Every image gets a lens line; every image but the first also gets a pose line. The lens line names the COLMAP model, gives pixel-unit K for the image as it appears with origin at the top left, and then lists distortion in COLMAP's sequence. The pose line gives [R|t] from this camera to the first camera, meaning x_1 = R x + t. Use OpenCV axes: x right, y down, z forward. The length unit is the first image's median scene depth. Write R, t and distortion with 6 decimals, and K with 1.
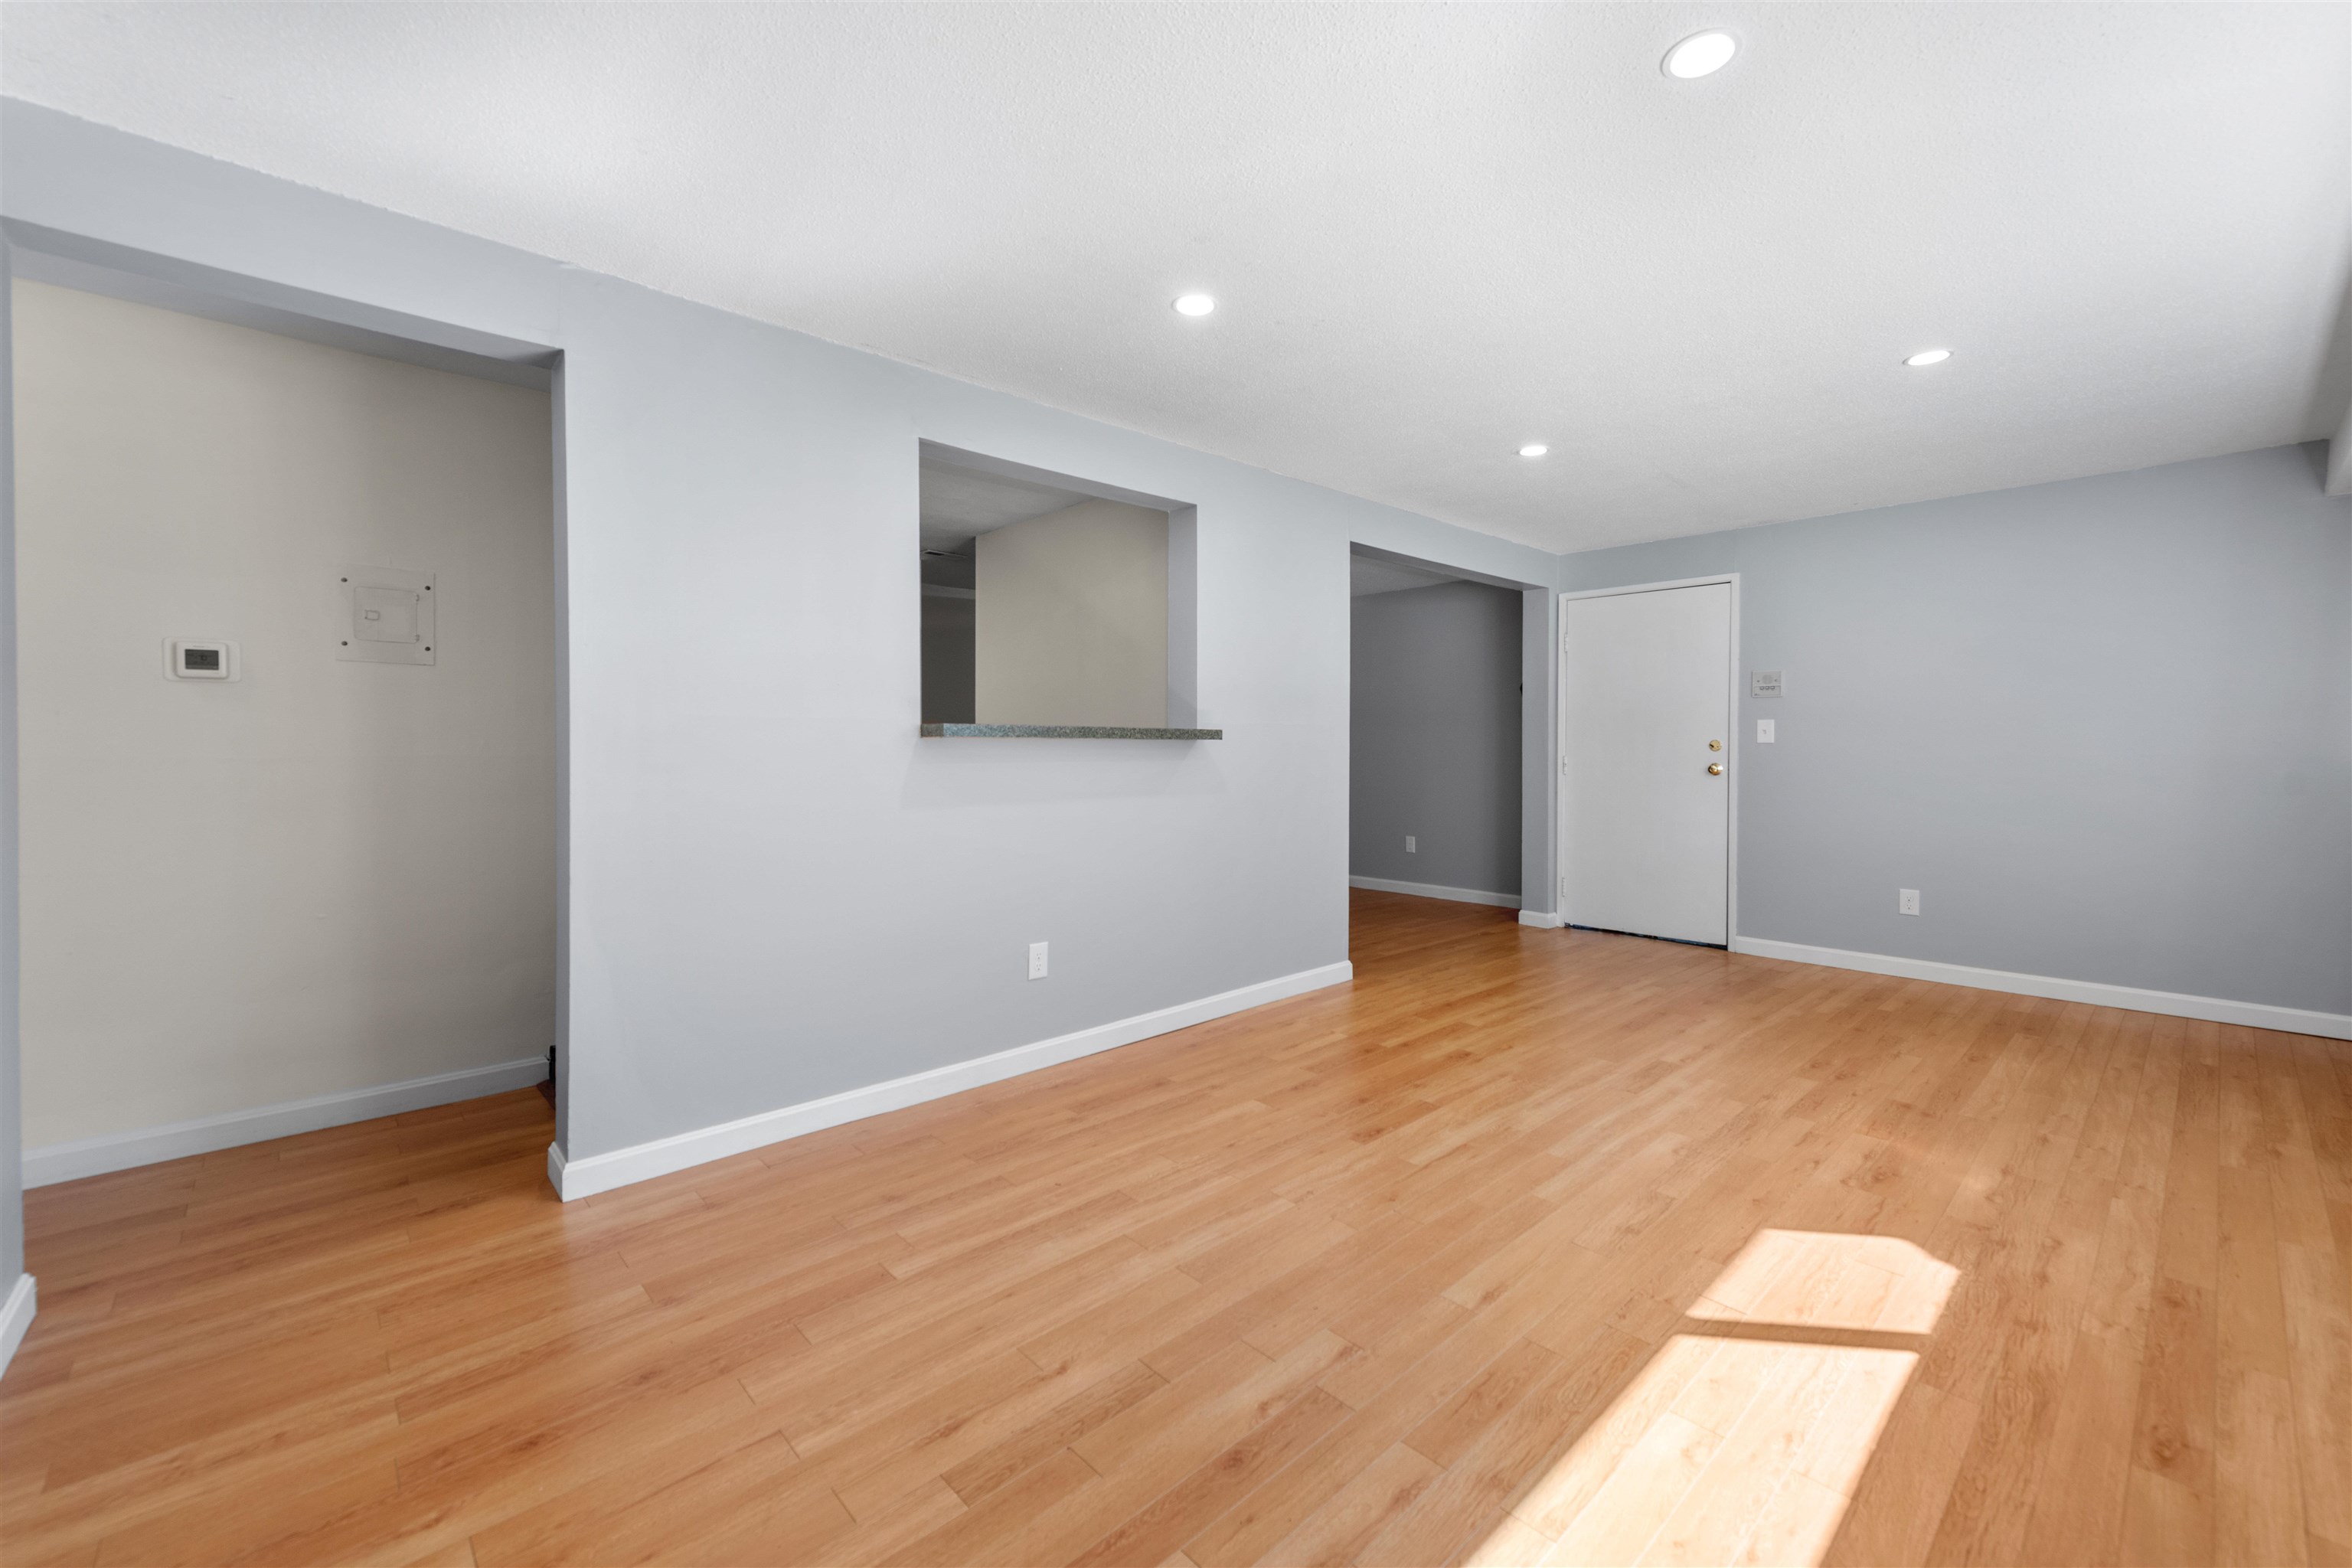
lens RADIAL K [[958.0, 0, 1200.4], [0, 958.0, 752.1], [0, 0, 1]] dist [0.016049, -0.000259]
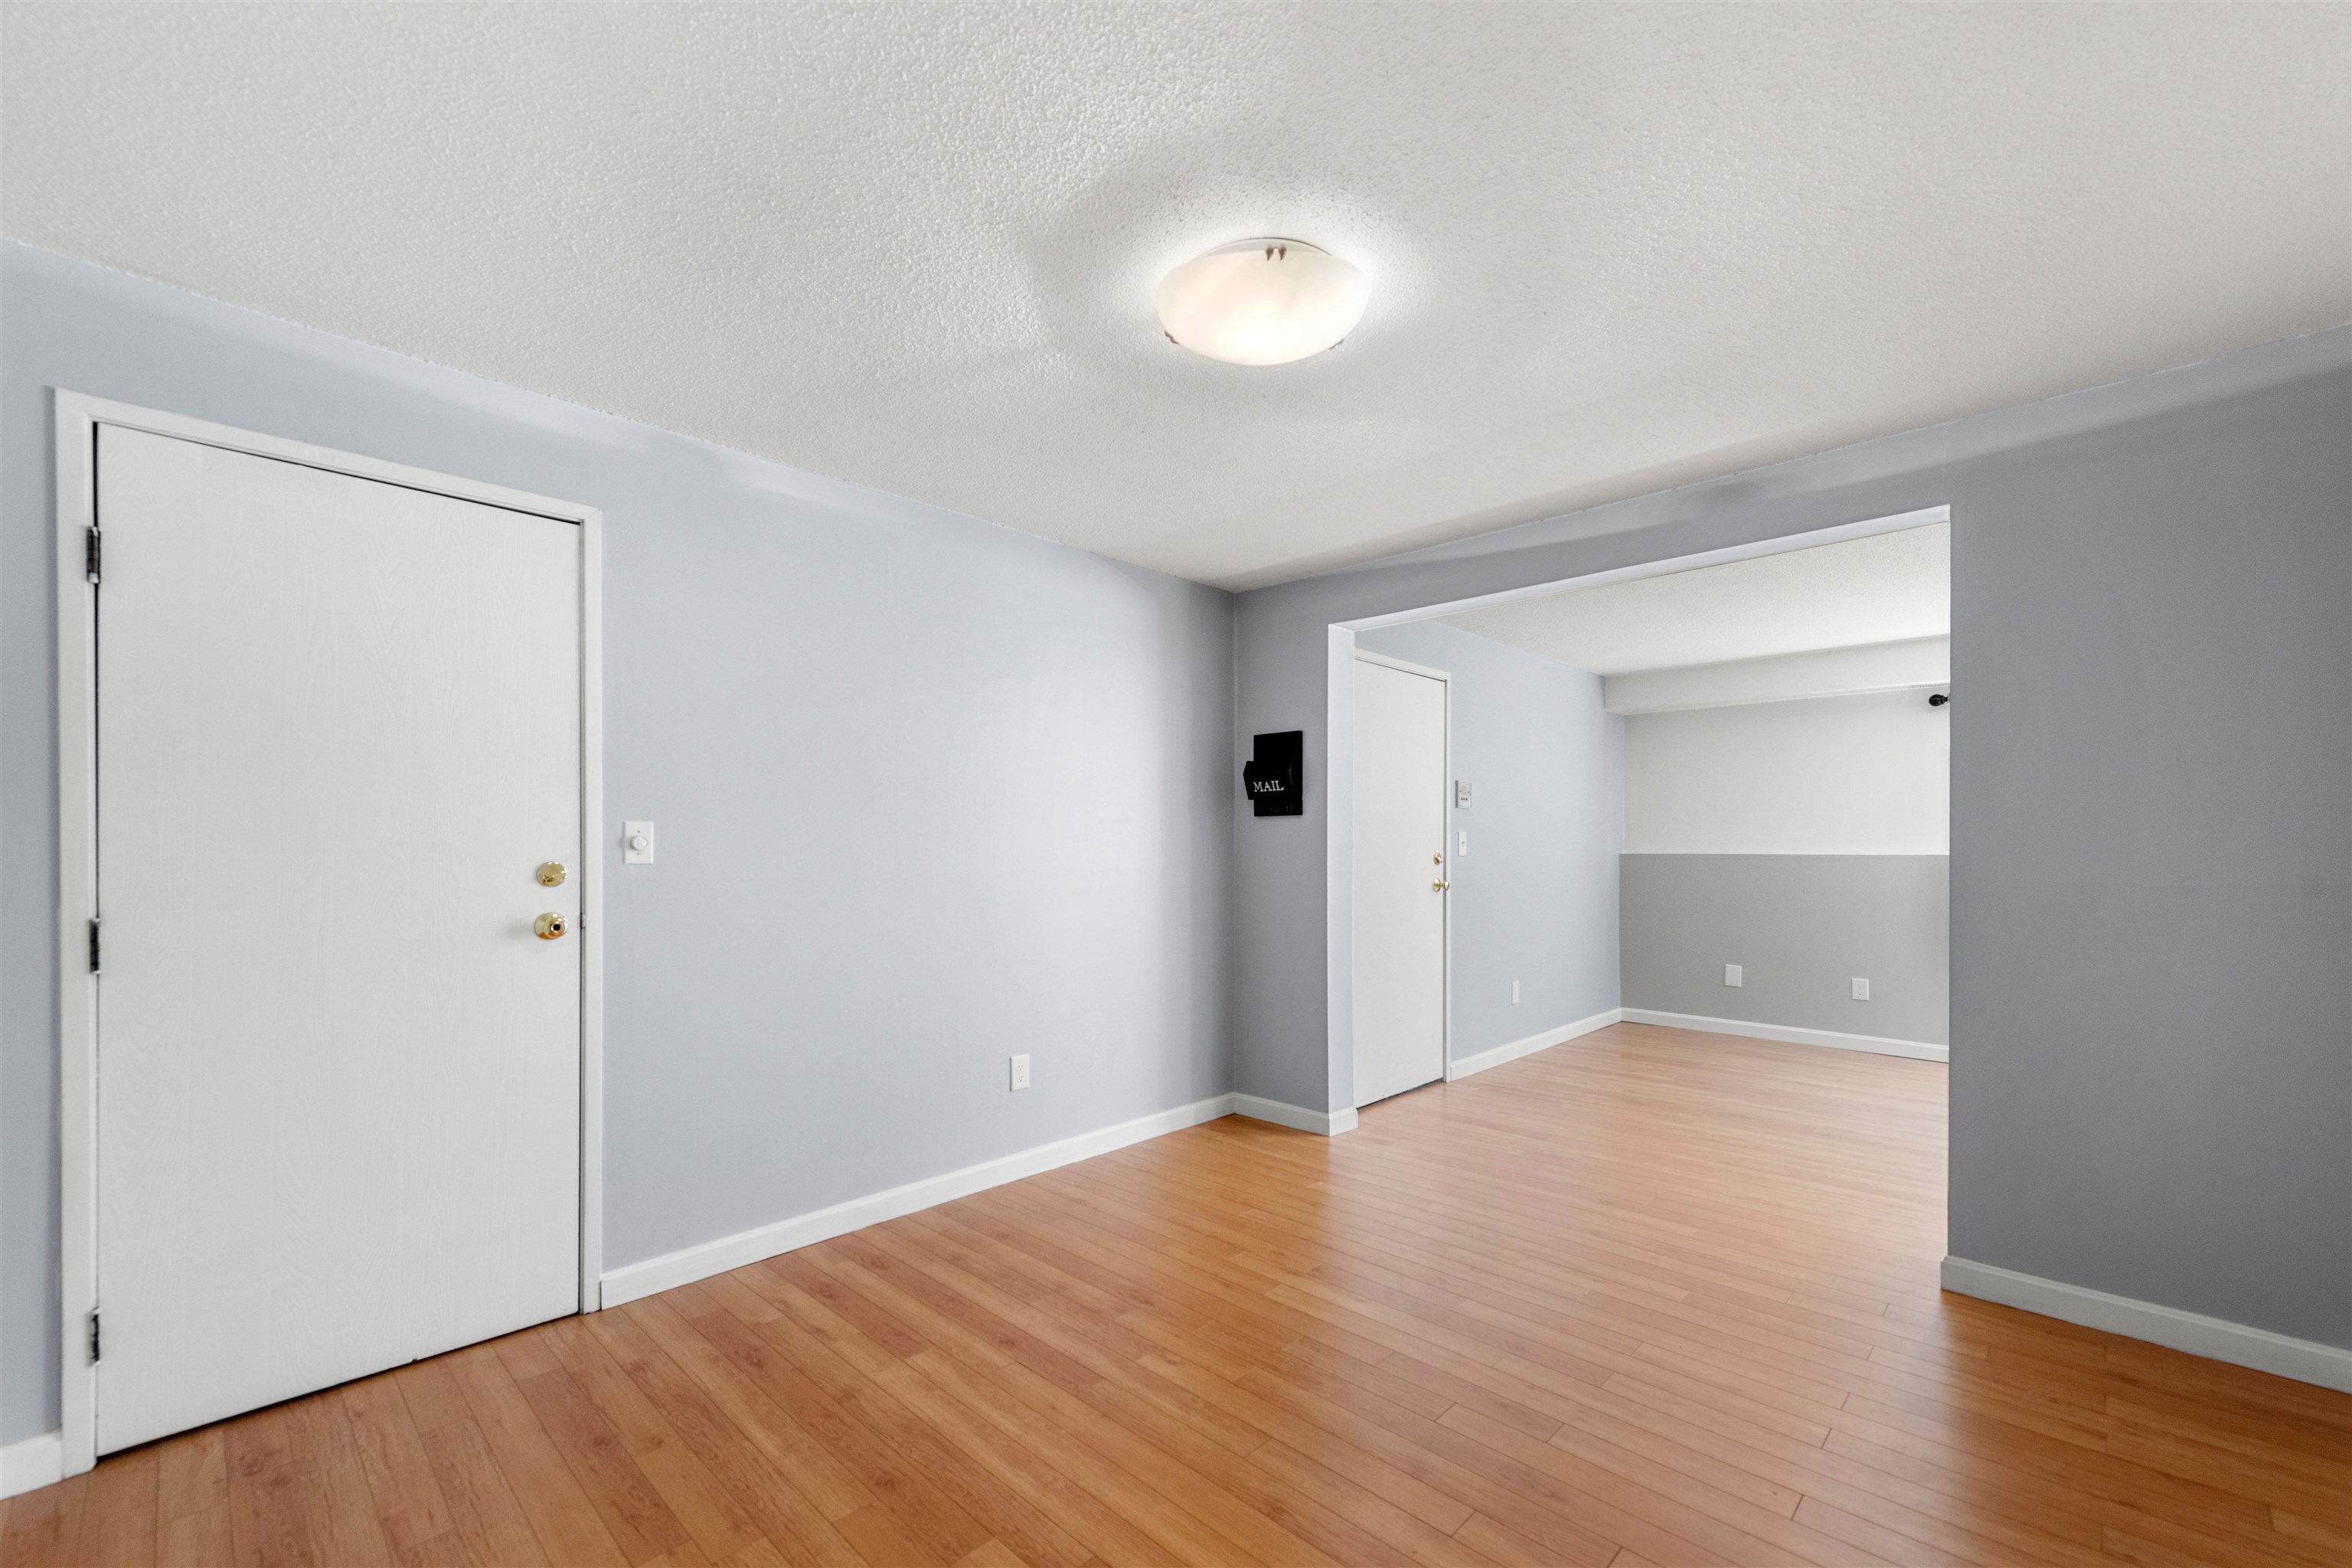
lens RADIAL K [[966.4, 0, 1205.0], [0, 966.4, 852.7], [0, 0, 1]] dist [0.015295, 0.000003]
pose [[-0.060164, -0.005284, 0.998175, -0.654019], [0.009072, 0.999942, 0.005840, -0.037475], [-0.998147, 0.009406, -0.060112, 2.342268]]
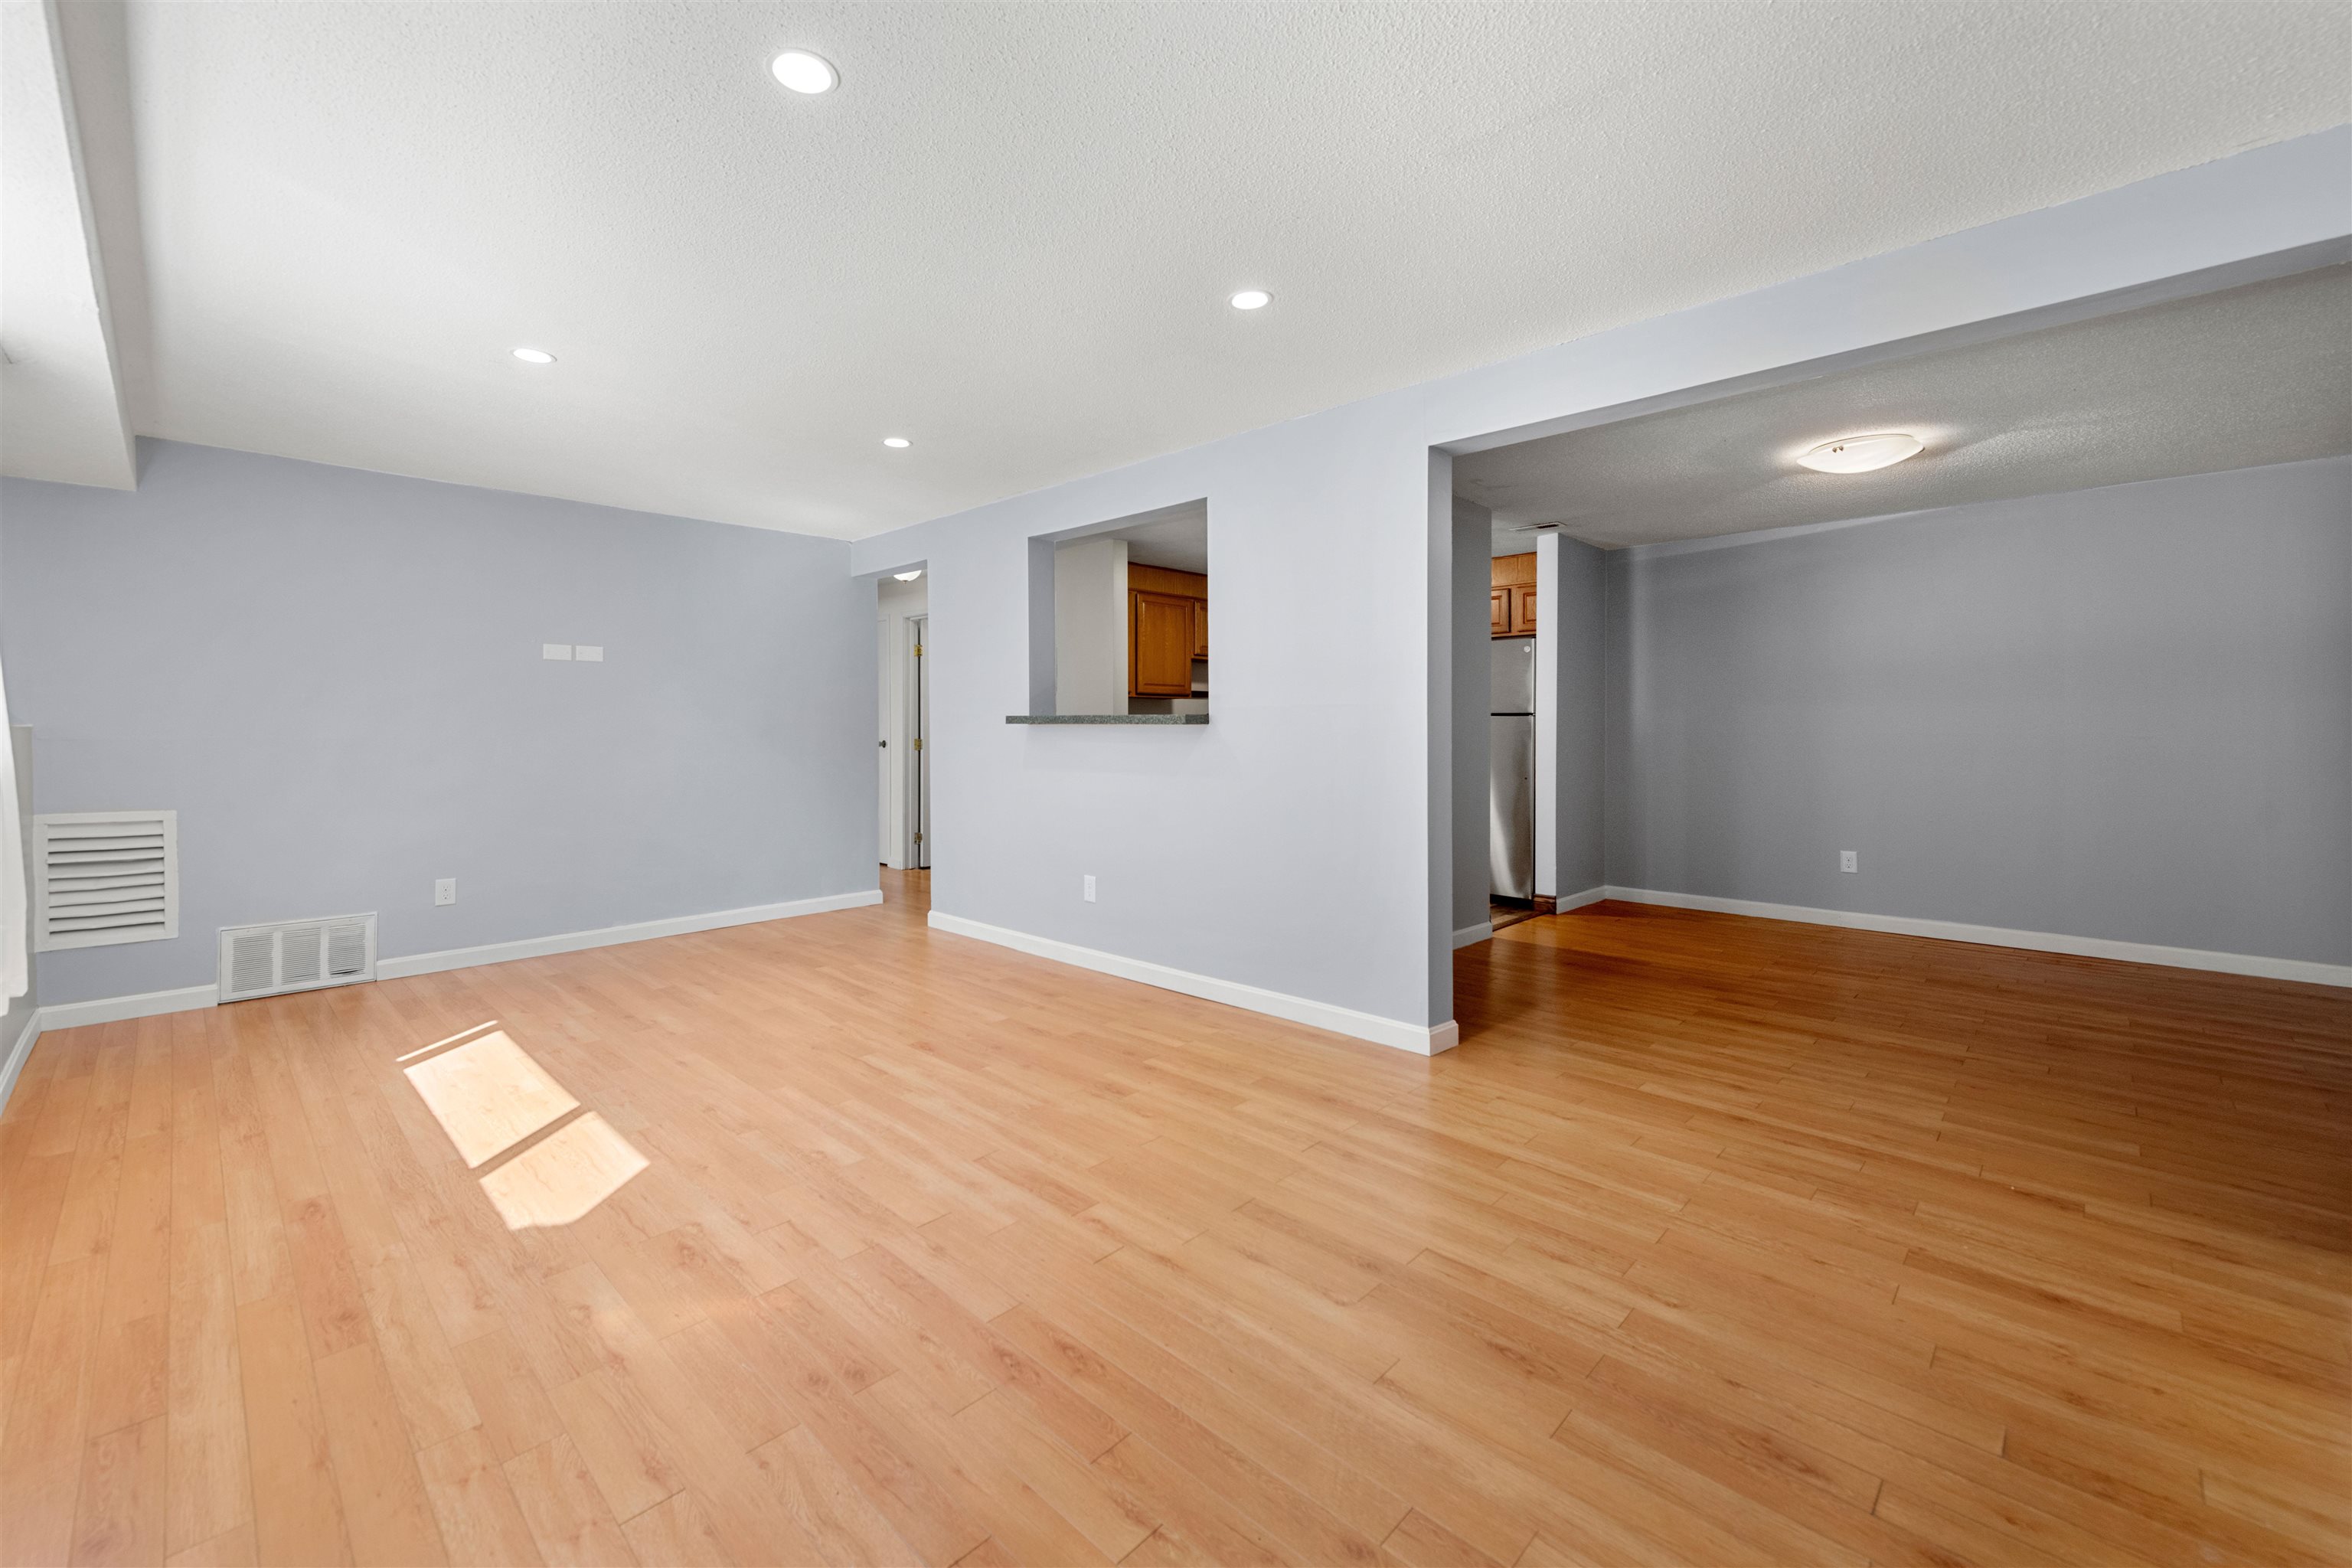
lens RADIAL K [[950.7, 0, 1162.6], [0, 950.7, 732.4], [0, 0, 1]] dist [0.015979, -0.000258]
pose [[0.037714, 0.004998, -0.999276, 1.352928], [-0.007003, 0.999964, 0.004737, -0.012241], [0.999264, 0.006819, 0.037747, 1.208780]]
